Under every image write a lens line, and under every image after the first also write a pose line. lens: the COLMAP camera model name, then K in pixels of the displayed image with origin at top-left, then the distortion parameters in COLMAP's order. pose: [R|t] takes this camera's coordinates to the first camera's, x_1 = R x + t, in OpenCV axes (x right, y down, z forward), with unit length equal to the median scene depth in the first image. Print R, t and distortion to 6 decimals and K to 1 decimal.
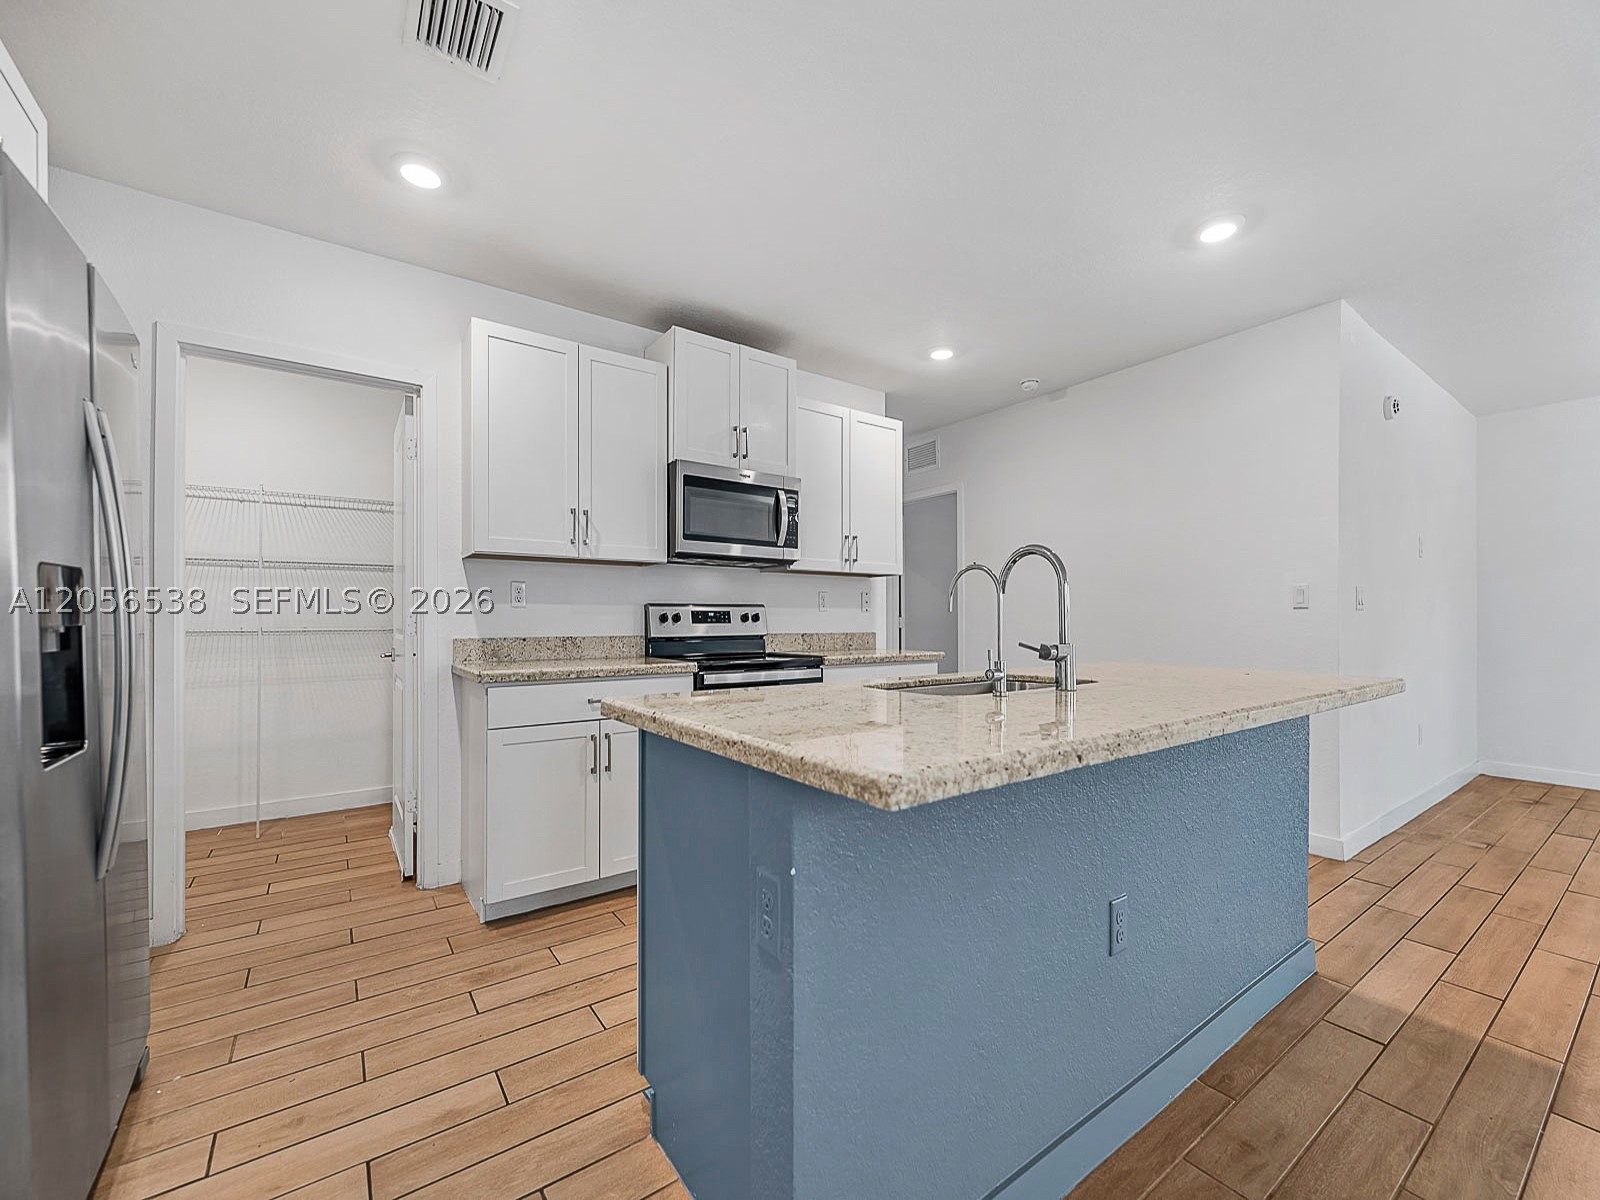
lens RADIAL K [[647.2, 0, 804.4], [0, 647.2, 601.2], [0, 0, 1]] dist [-0.000267, 0.000178]
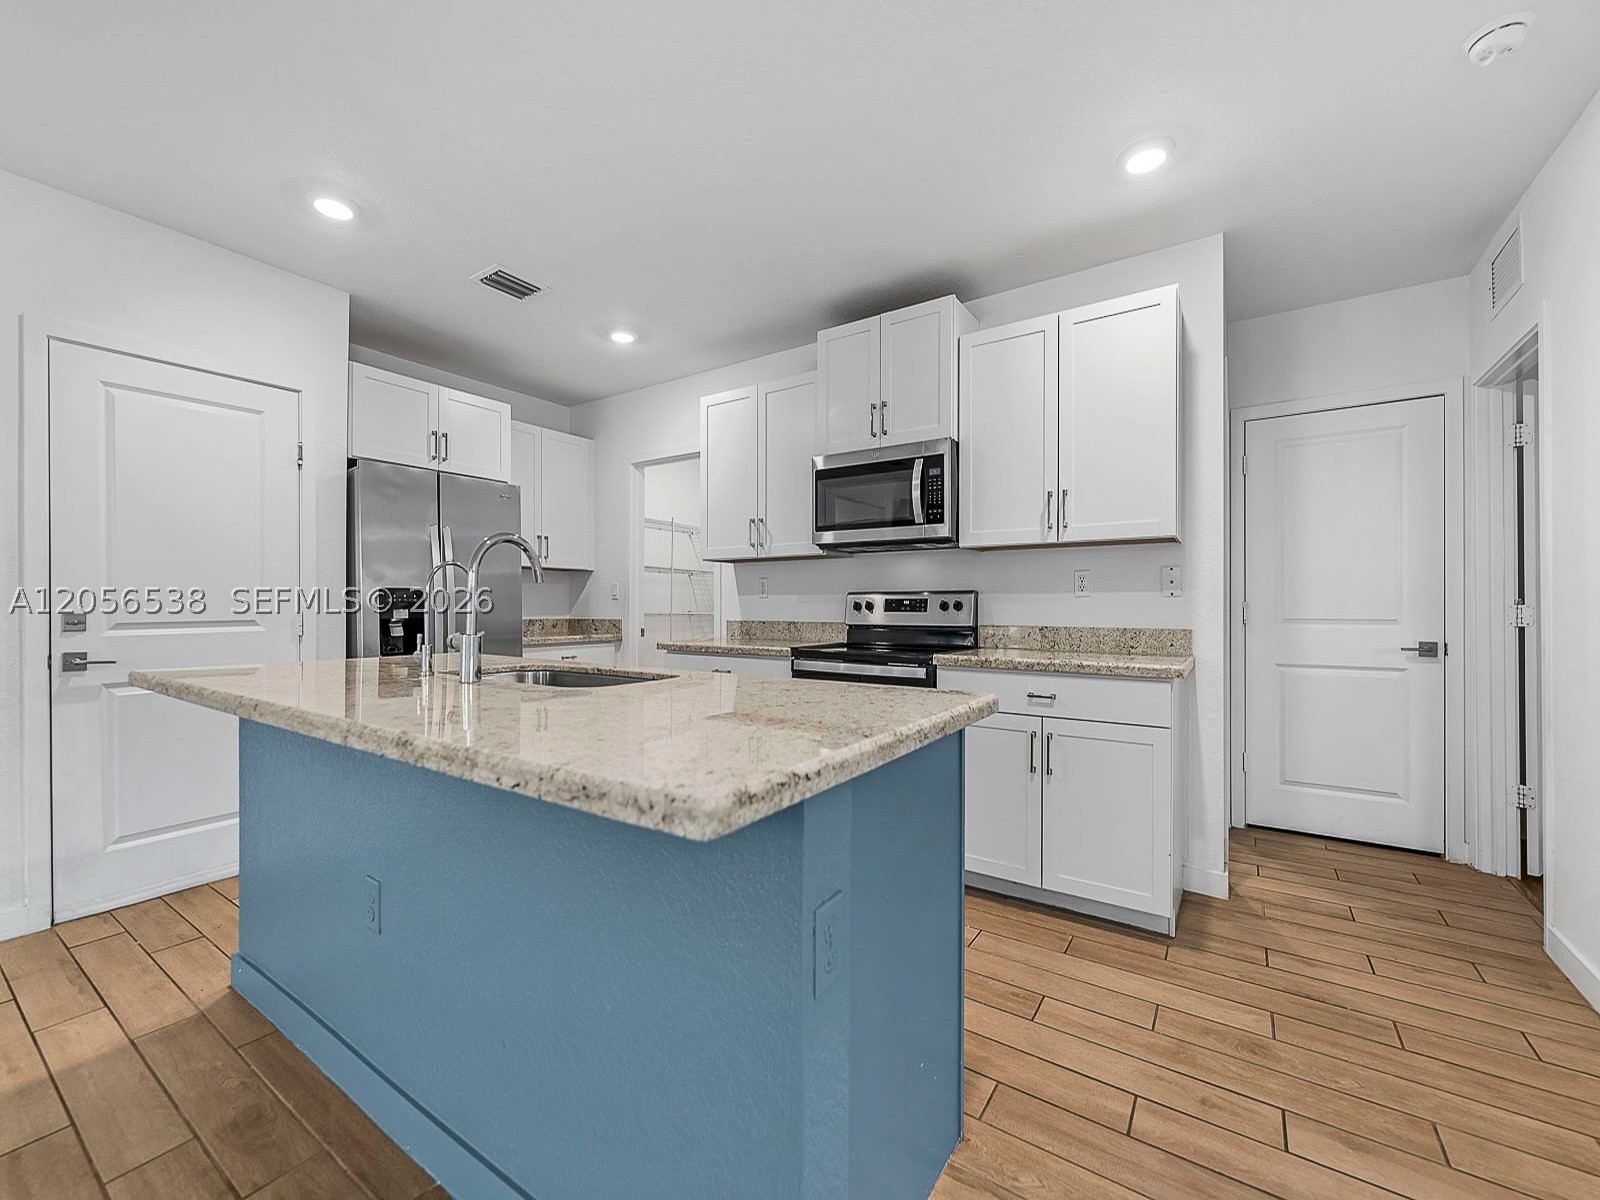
lens RADIAL K [[647.2, 0, 804.4], [0, 647.2, 601.2], [0, 0, 1]] dist [-0.000267, 0.000178]
pose [[0.358540, -0.006707, -0.933490, 0.703102], [0.023126, 0.999731, 0.001700, 0.013752], [0.933228, -0.022197, 0.358598, 0.532378]]
